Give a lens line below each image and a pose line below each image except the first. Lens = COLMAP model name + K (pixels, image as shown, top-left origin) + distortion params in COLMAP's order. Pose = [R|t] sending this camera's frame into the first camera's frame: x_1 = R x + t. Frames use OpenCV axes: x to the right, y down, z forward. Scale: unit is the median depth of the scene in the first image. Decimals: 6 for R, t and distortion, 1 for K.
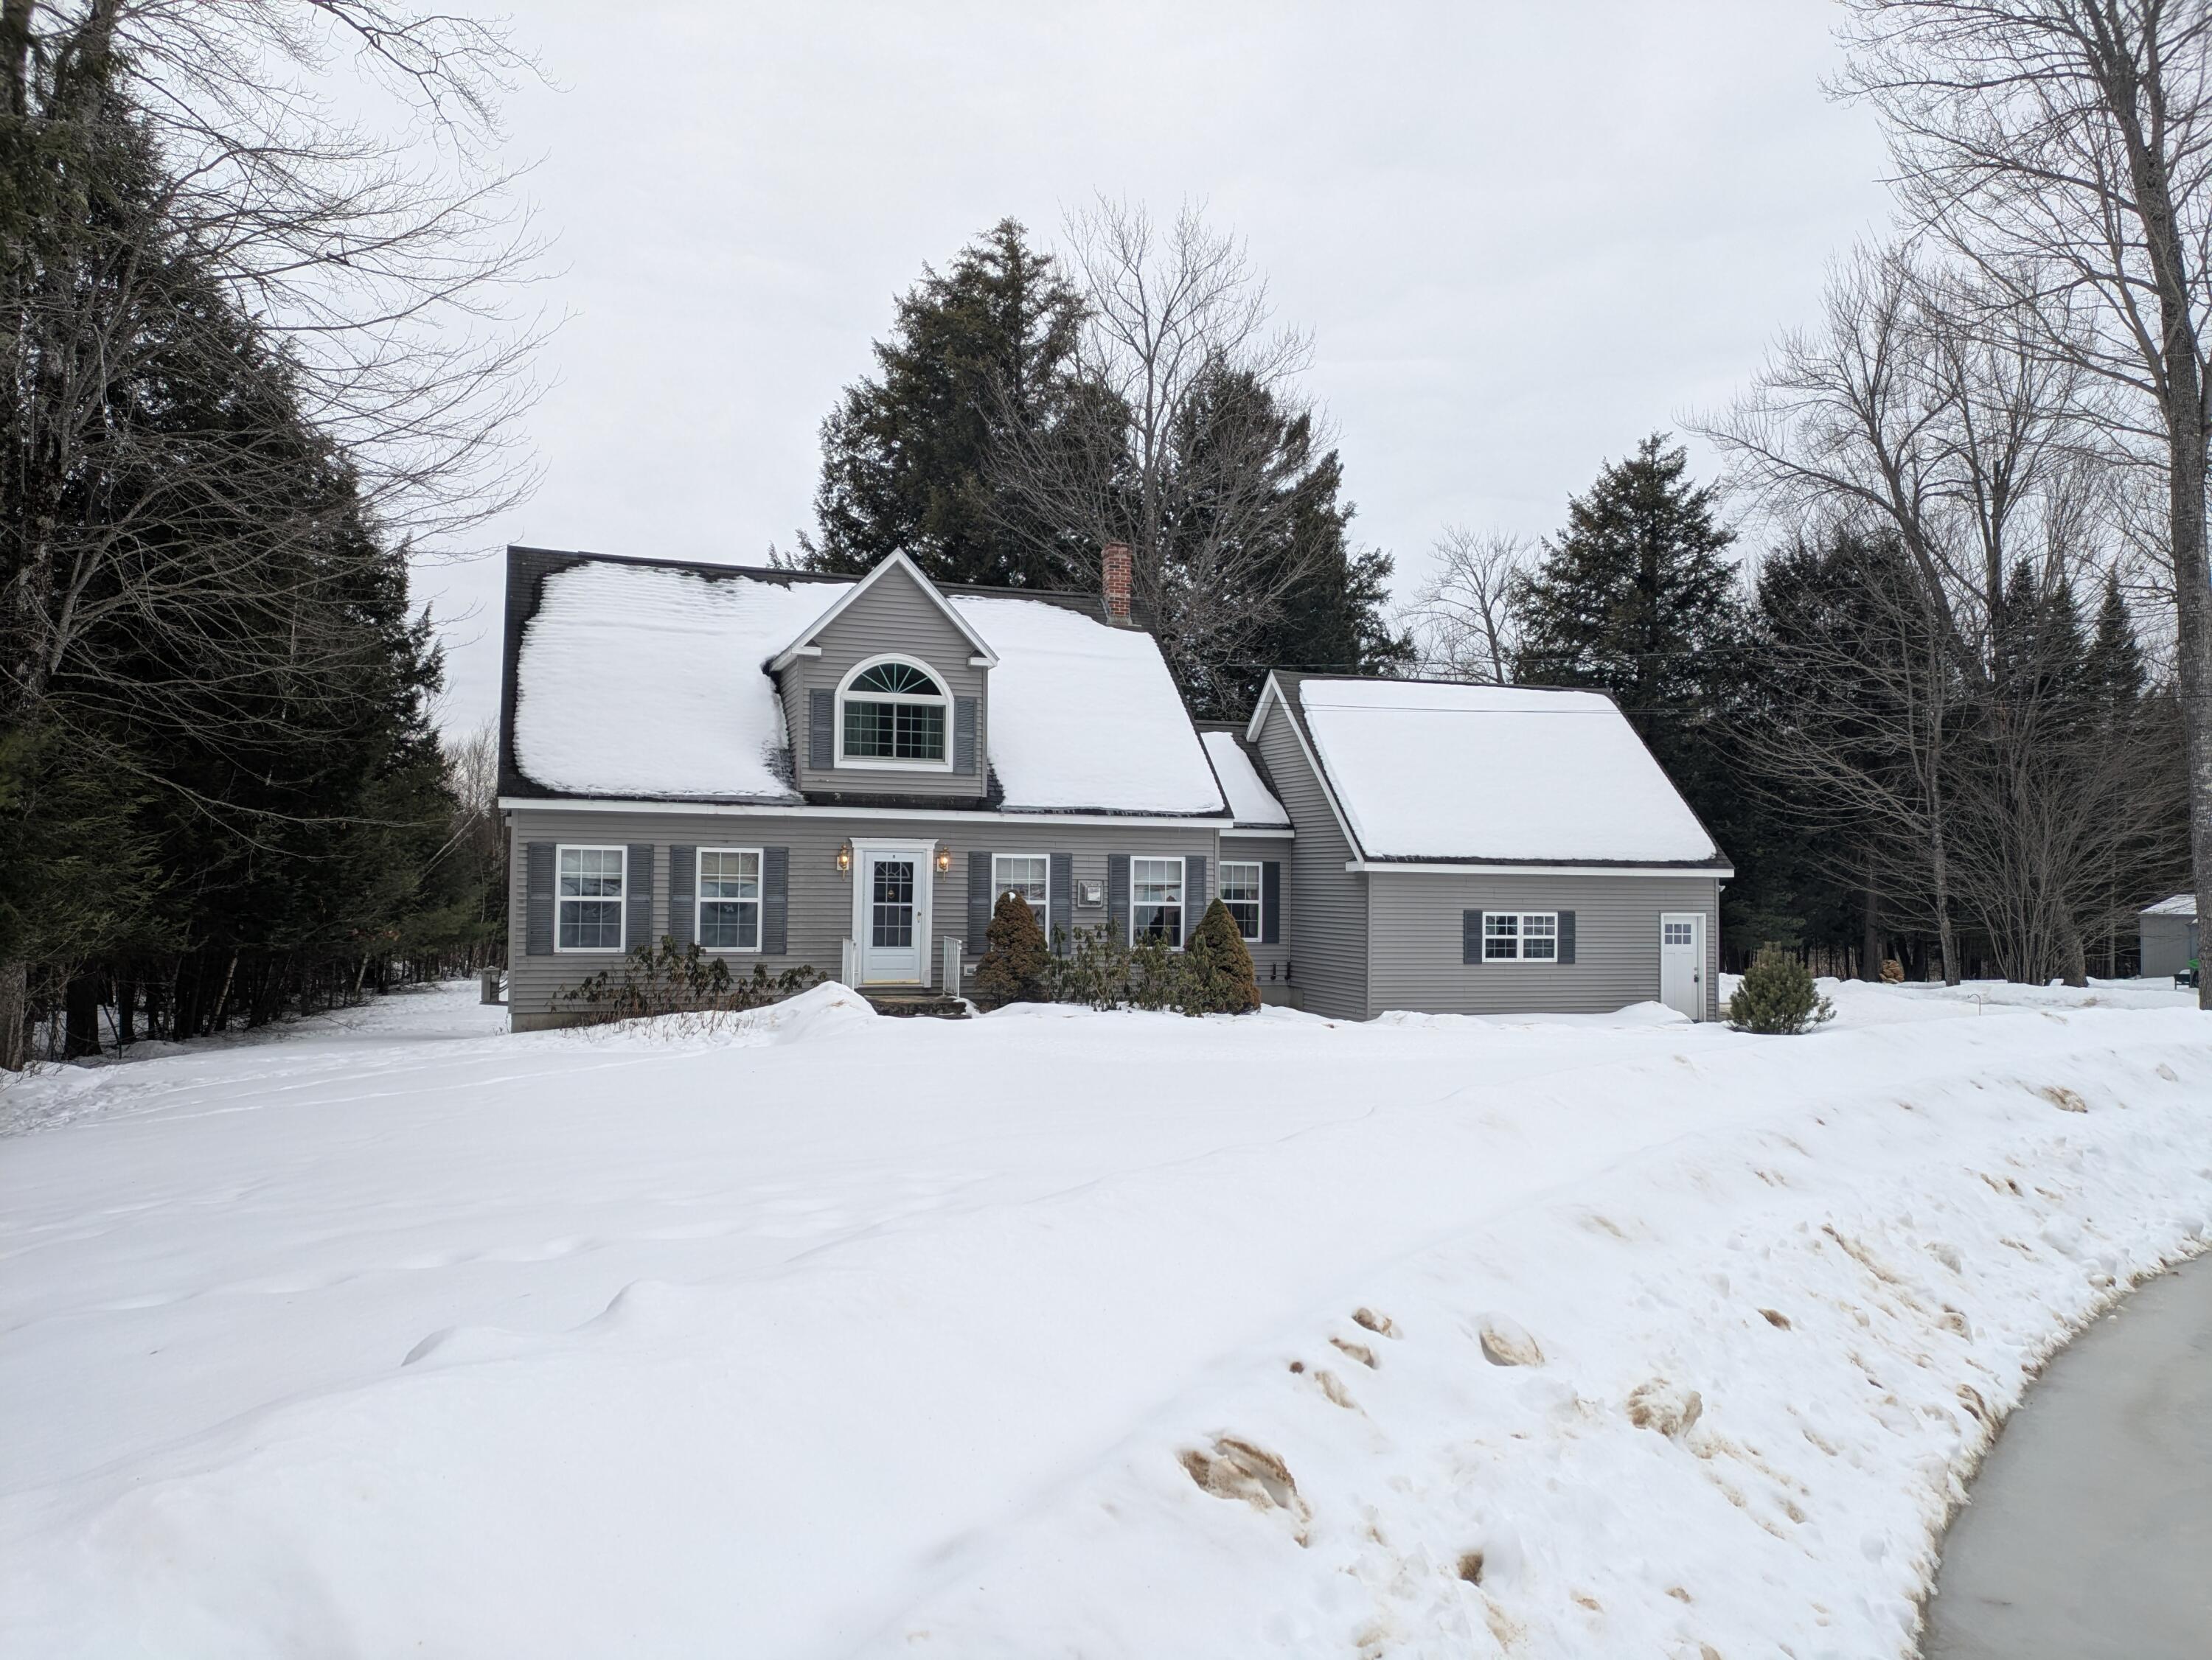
lens RADIAL K [[1624.6, 0, 1116.3], [0, 1624.6, 782.9], [0, 0, 1]] dist [0.067882, -0.041764]
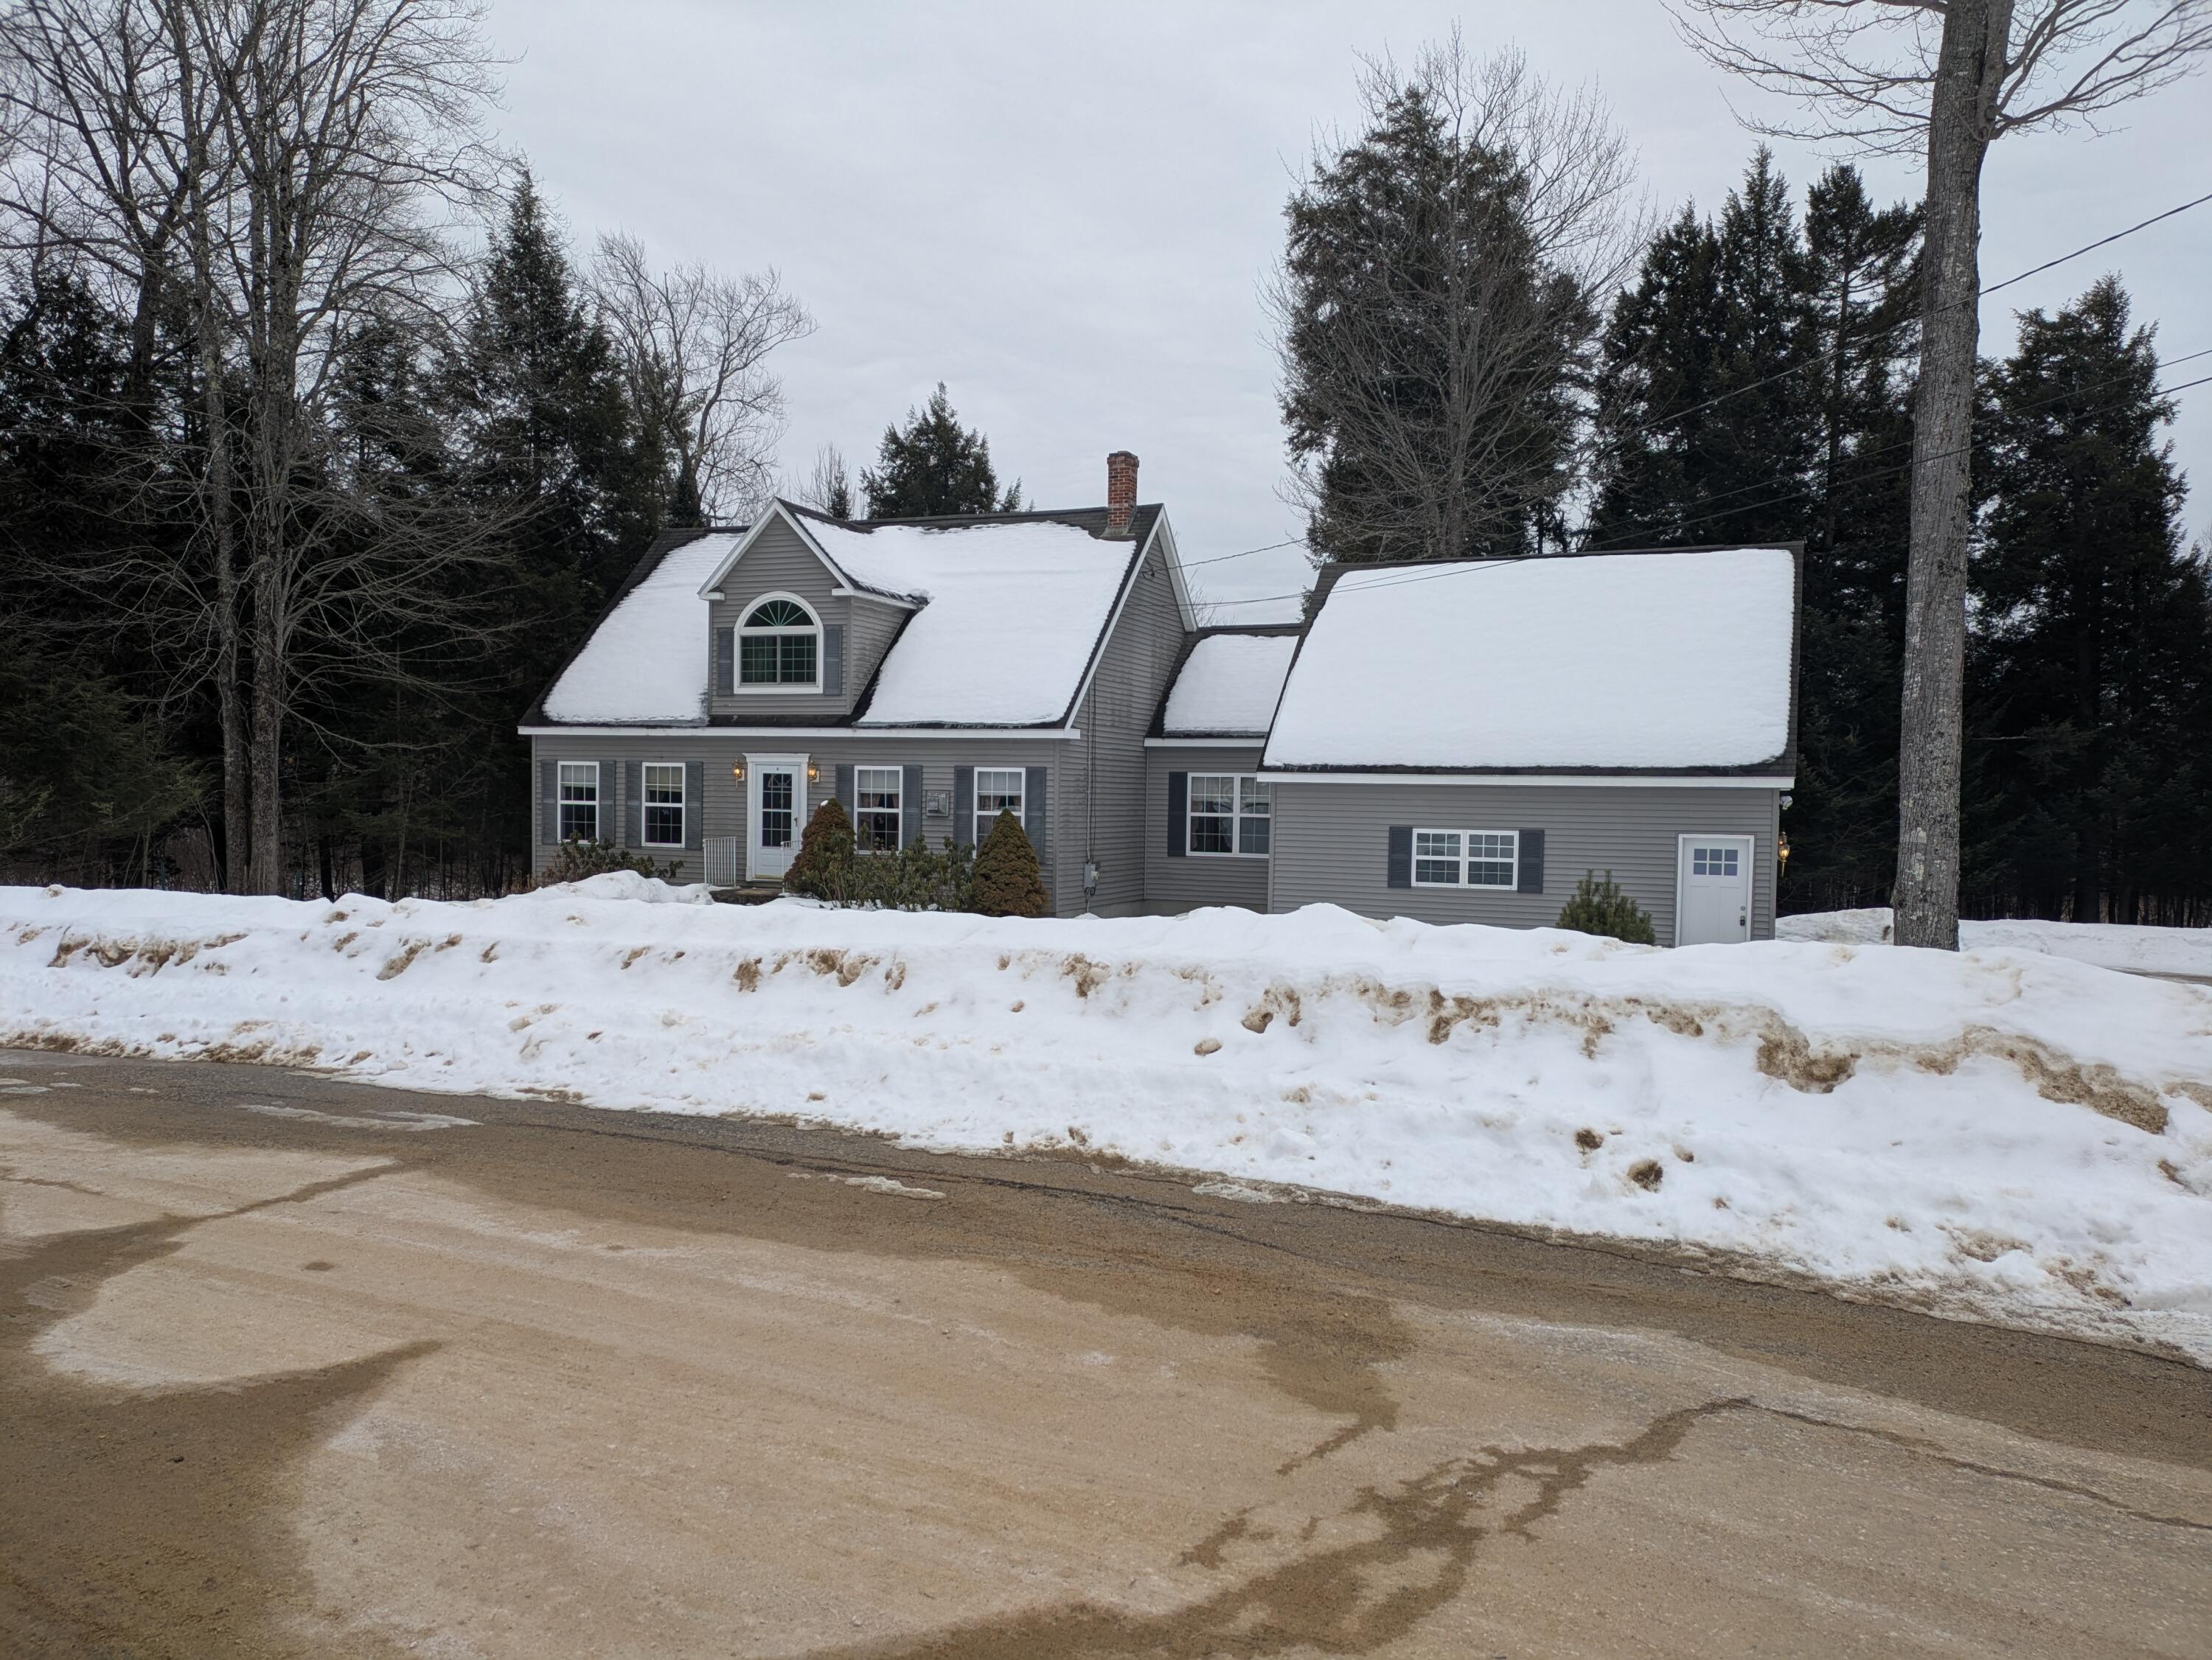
lens RADIAL K [[1624.6, 0, 1099.0], [0, 1624.6, 844.3], [0, 0, 1]] dist [0.067882, -0.041764]
pose [[0.733366, 0.019479, -0.679554, 0.805393], [0.032400, 0.997452, 0.063557, 0.031962], [0.679061, -0.068628, 0.730867, 0.301340]]
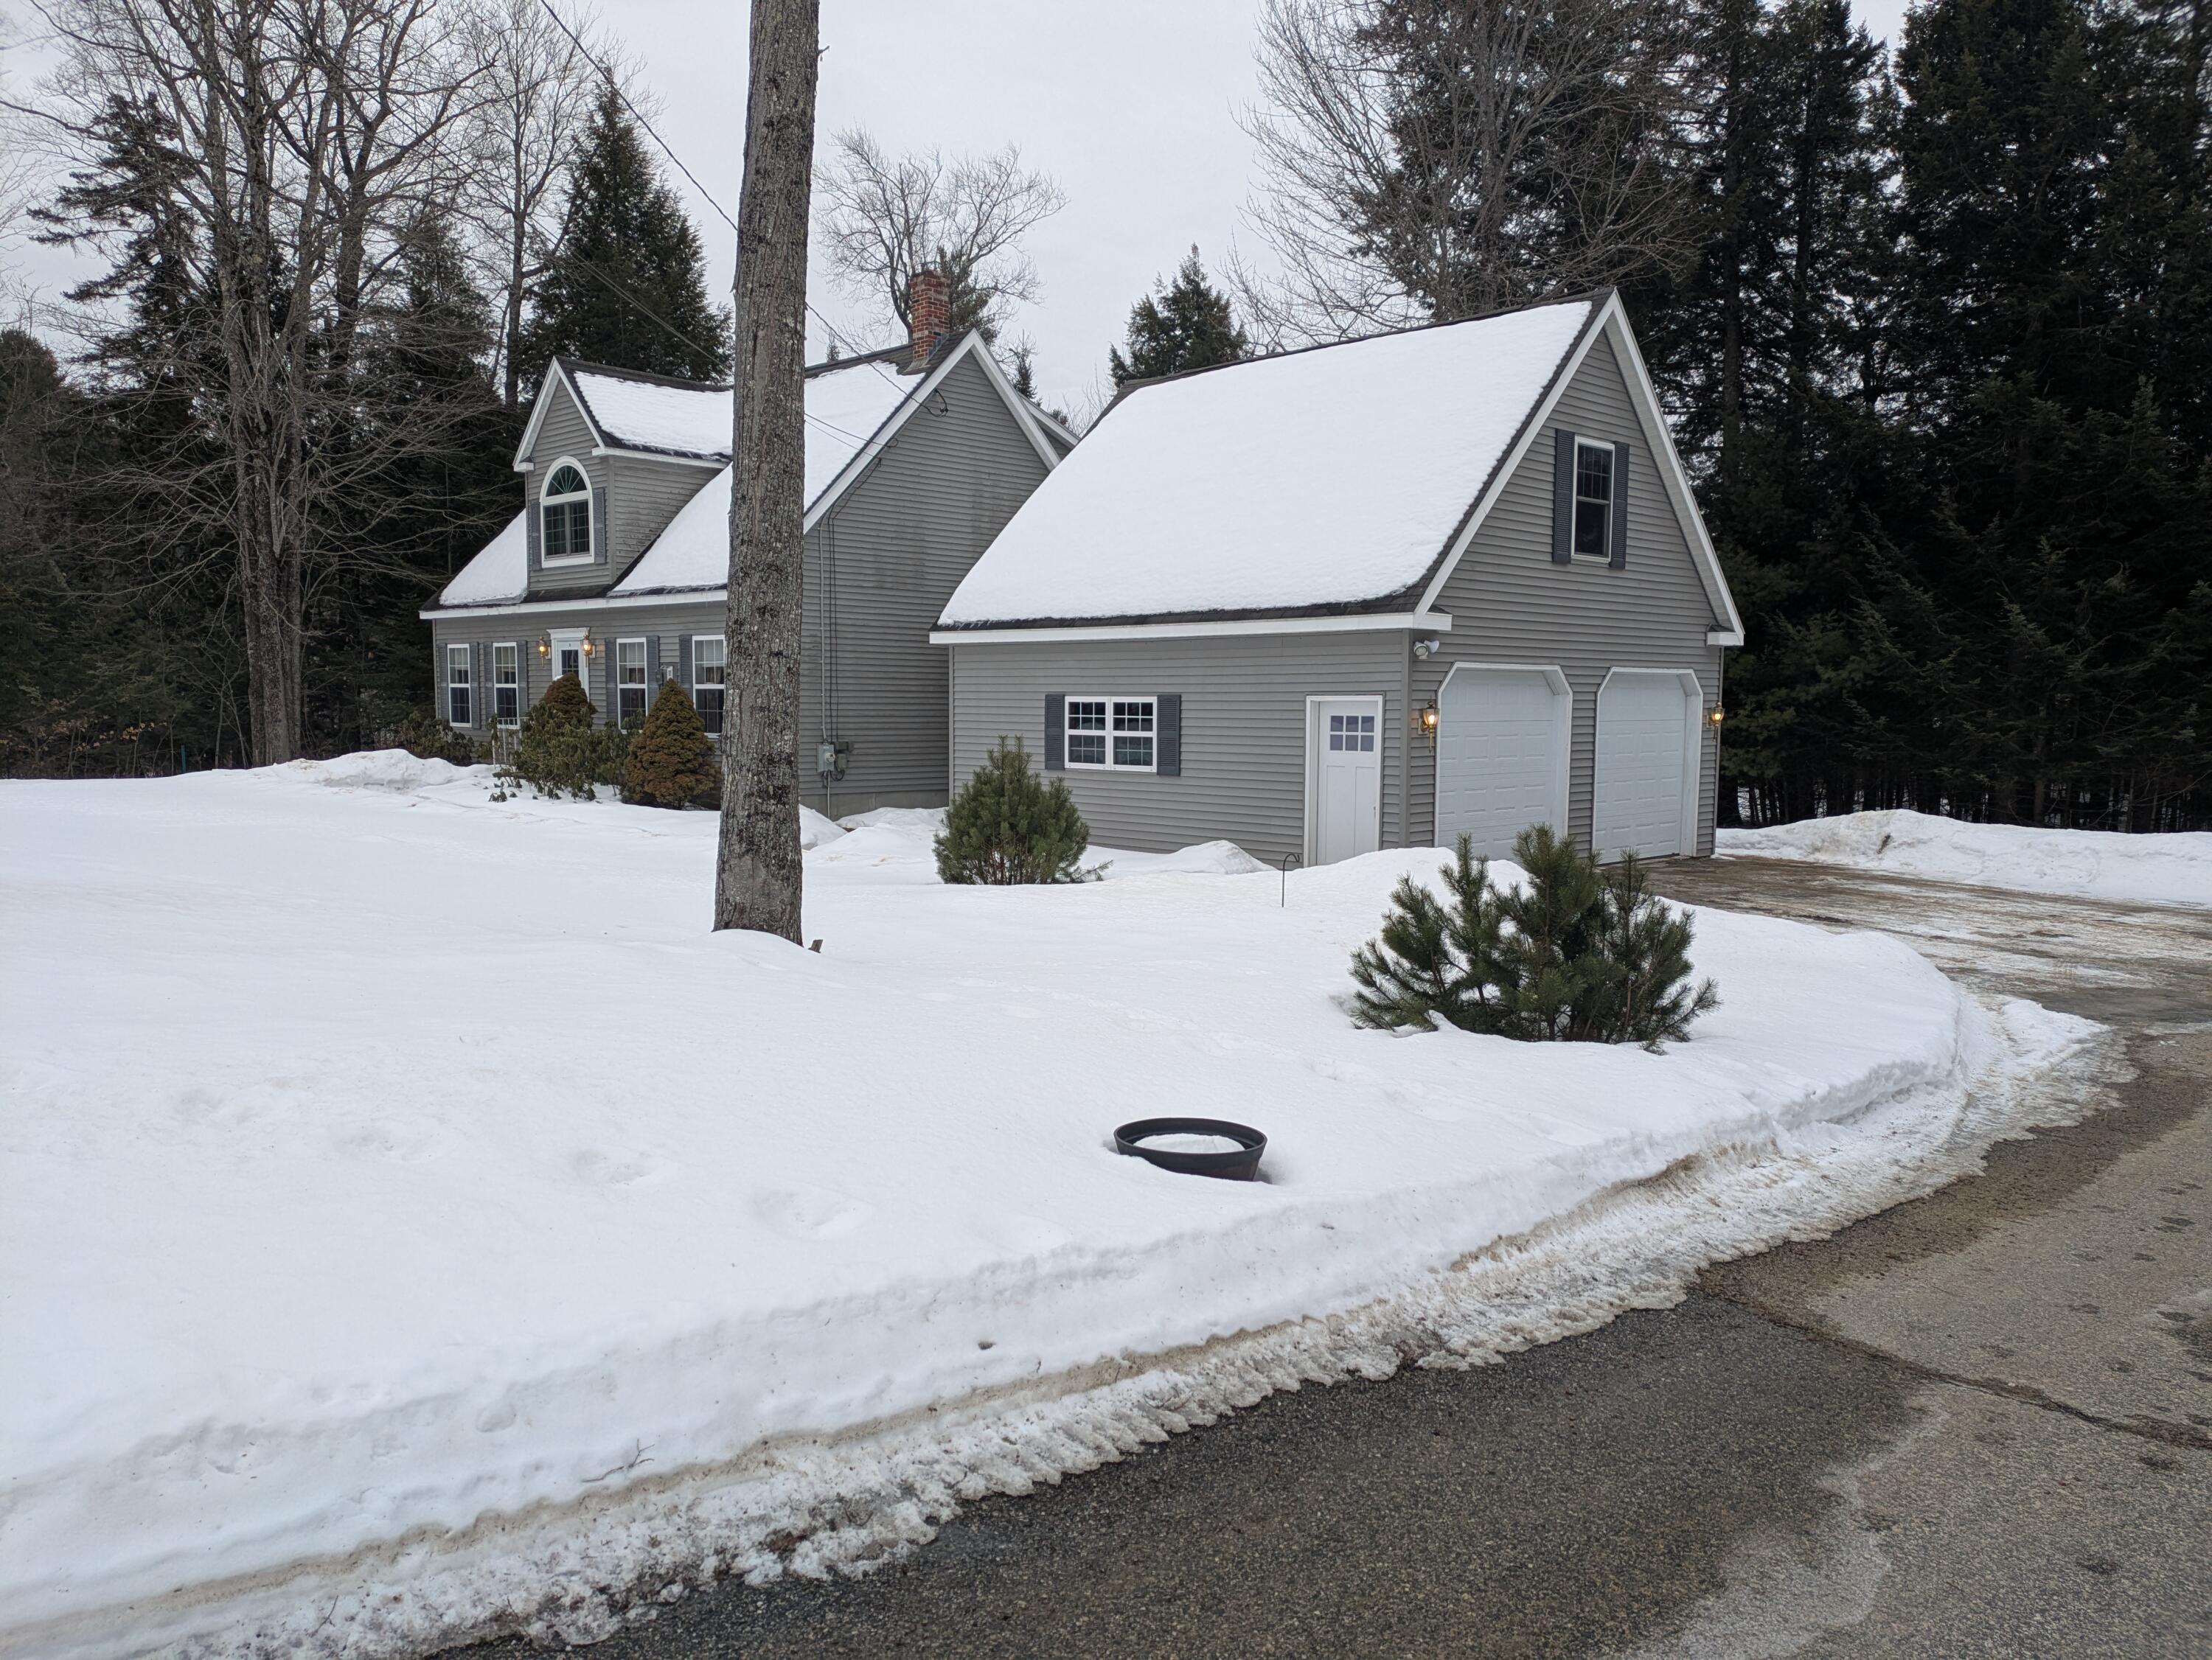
lens RADIAL K [[1624.6, 0, 1120.2], [0, 1624.6, 837.7], [0, 0, 1]] dist [0.067882, -0.041764]
pose [[0.425874, 0.064414, -0.902487, 1.014318], [0.050679, 0.994198, 0.094875, 0.087161], [0.903362, -0.086142, 0.420139, 0.847273]]
